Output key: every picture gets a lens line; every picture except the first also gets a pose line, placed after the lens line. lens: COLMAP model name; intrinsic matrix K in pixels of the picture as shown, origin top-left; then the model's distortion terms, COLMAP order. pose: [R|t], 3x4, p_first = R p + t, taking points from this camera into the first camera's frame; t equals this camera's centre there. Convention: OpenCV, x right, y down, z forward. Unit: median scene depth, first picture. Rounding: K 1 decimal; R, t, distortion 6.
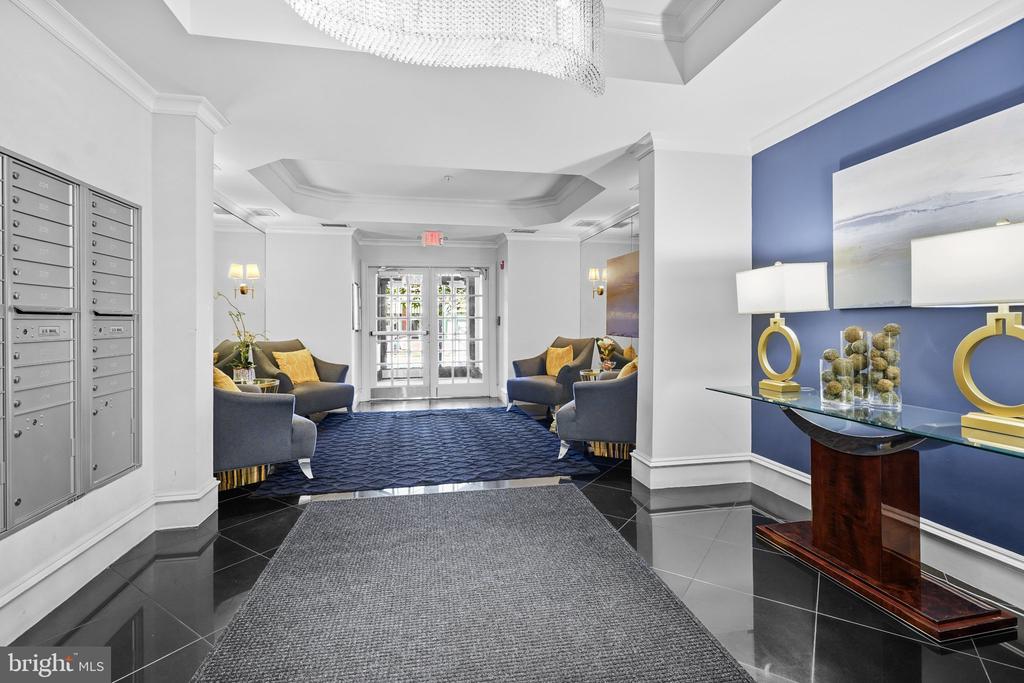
lens RADIAL K [[470.1, 0, 513.8], [0, 470.1, 319.9], [0, 0, 1]] dist [0.000473, 0.000579]
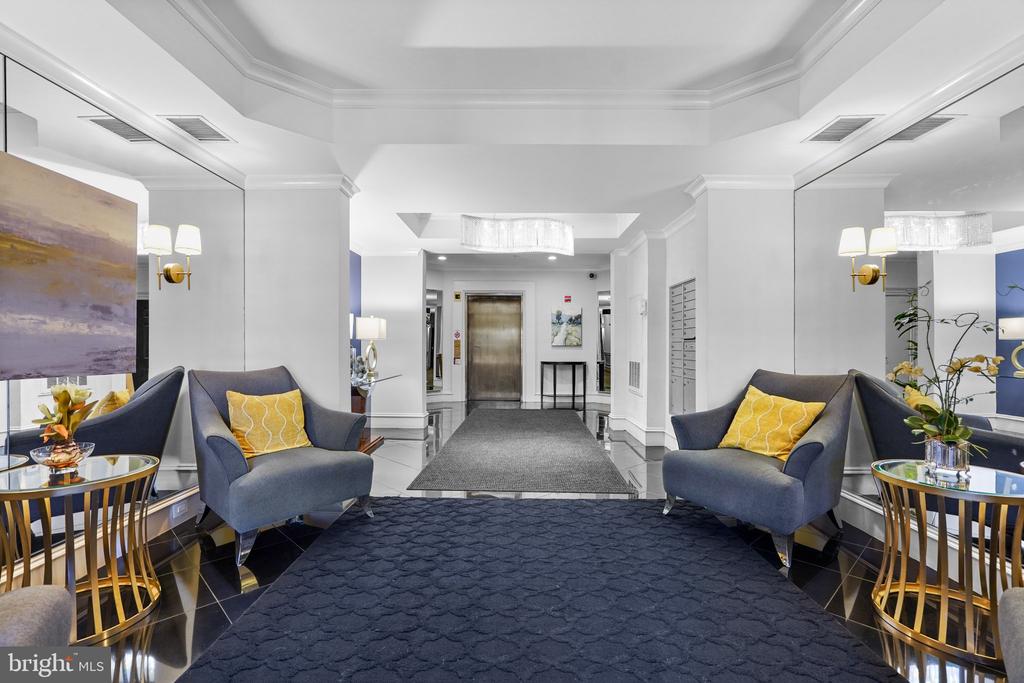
lens RADIAL K [[470.1, 0, 511.3], [0, 470.1, 334.5], [0, 0, 1]] dist [0.000473, 0.000579]
pose [[0.979996, 0.006752, -0.198901, -0.075258], [-0.009263, 0.999889, -0.011699, 0.005757], [0.198800, 0.013307, 0.979950, 0.484877]]
